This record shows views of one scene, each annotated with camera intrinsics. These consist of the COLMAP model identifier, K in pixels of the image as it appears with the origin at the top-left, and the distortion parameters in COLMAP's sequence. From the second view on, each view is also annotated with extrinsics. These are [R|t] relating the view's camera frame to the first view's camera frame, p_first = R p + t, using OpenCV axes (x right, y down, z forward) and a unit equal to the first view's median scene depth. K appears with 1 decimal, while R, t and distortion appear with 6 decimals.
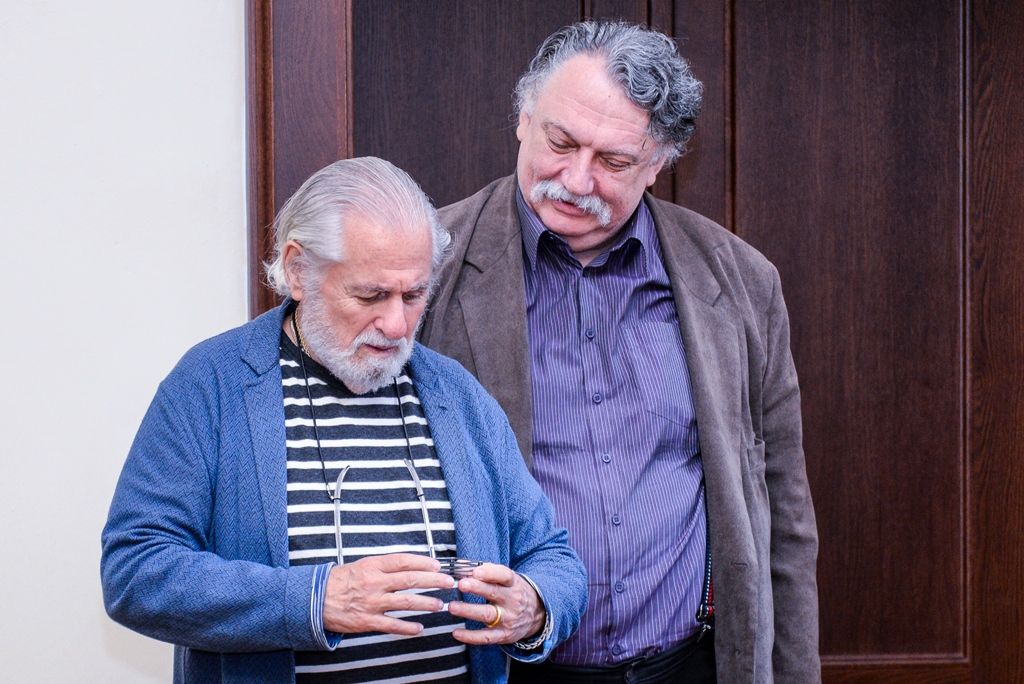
lens RADIAL K [[2697.0, 0, 512.0], [0, 2697.0, 342.0], [0, 0, 1]] dist [-0.028936, -0.140407]
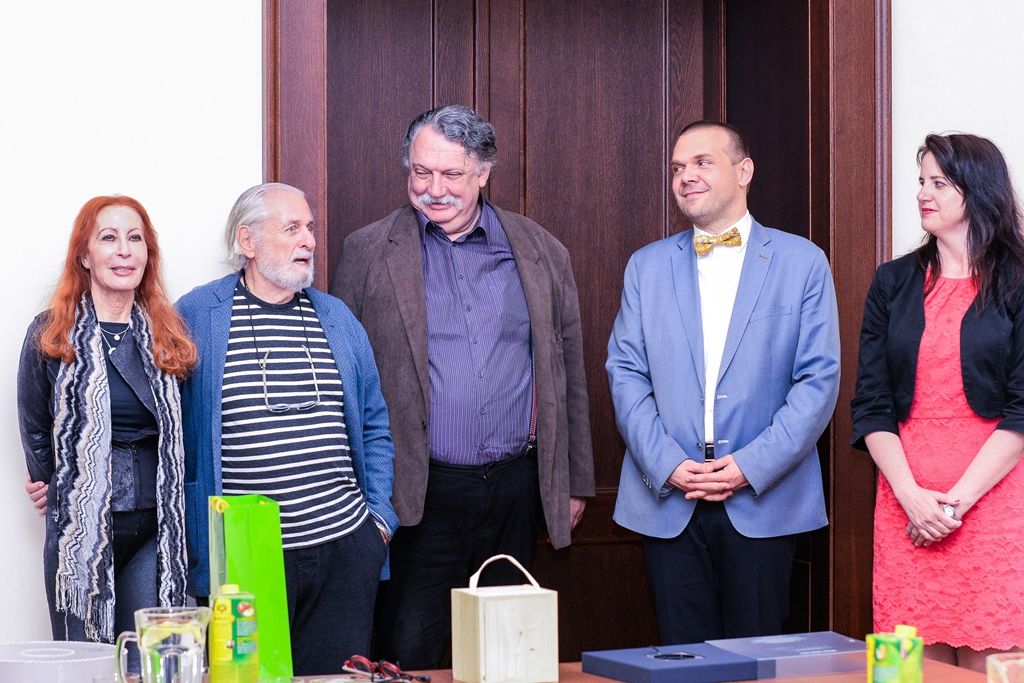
lens RADIAL K [[3072.0, 0, 512.0], [0, 3072.0, 341.5], [0, 0, 1]] dist [-0.363360, -0.800613]
pose [[0.999950, 0.006000, -0.007972, 0.090011], [-0.005919, 0.999931, 0.010130, 0.011786], [0.008032, -0.010082, 0.999917, -0.820885]]
